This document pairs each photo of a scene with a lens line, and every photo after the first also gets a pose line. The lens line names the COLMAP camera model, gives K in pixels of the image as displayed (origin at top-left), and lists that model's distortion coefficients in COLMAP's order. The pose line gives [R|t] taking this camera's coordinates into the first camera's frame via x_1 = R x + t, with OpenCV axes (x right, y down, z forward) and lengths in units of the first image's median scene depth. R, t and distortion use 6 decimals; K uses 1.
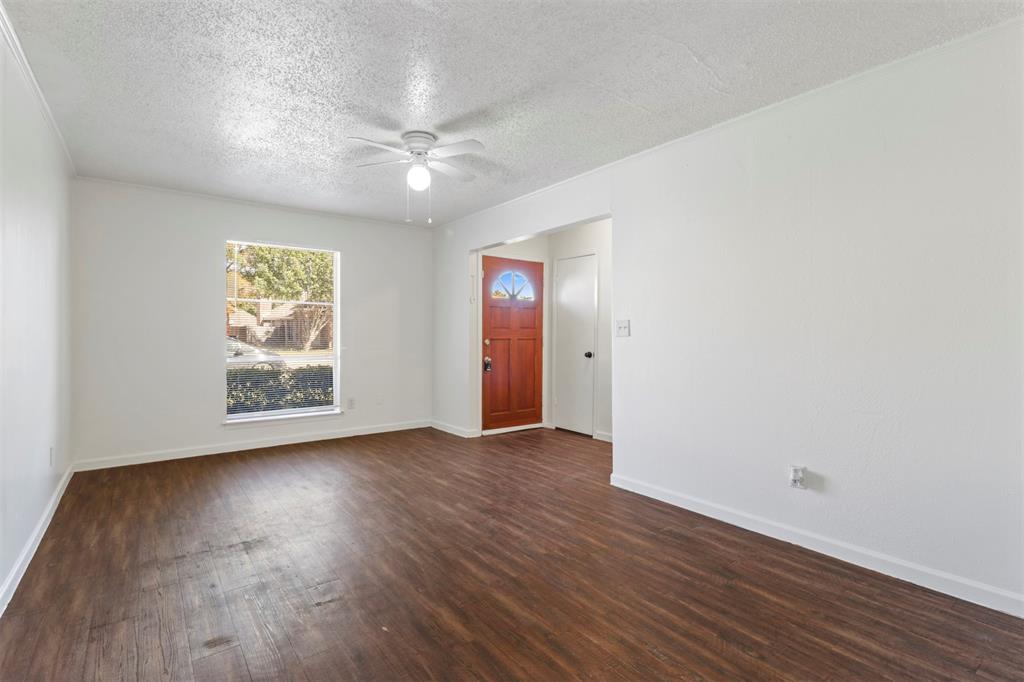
lens RADIAL K [[473.7, 0, 511.8], [0, 473.7, 337.1], [0, 0, 1]] dist [-0.004177, 0.000167]
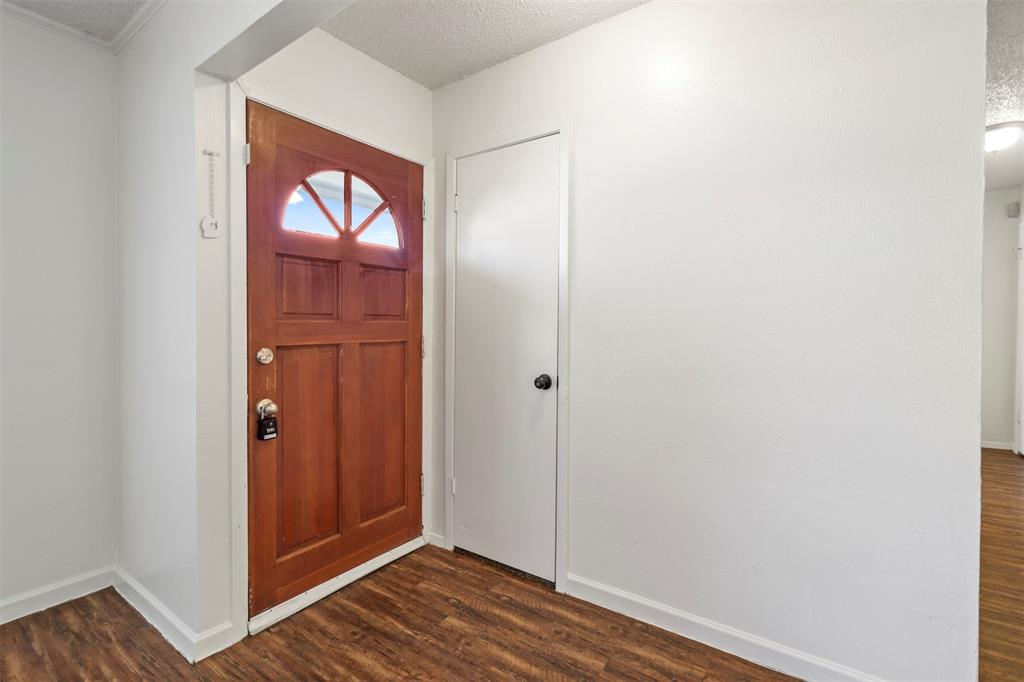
lens RADIAL K [[473.7, 0, 514.4], [0, 473.7, 329.6], [0, 0, 1]] dist [-0.004177, 0.000167]
pose [[0.957987, -0.005885, 0.286752, 0.022706], [0.006155, 0.999981, -0.000039, -0.007216], [-0.286747, 0.001803, 0.958005, 0.599551]]
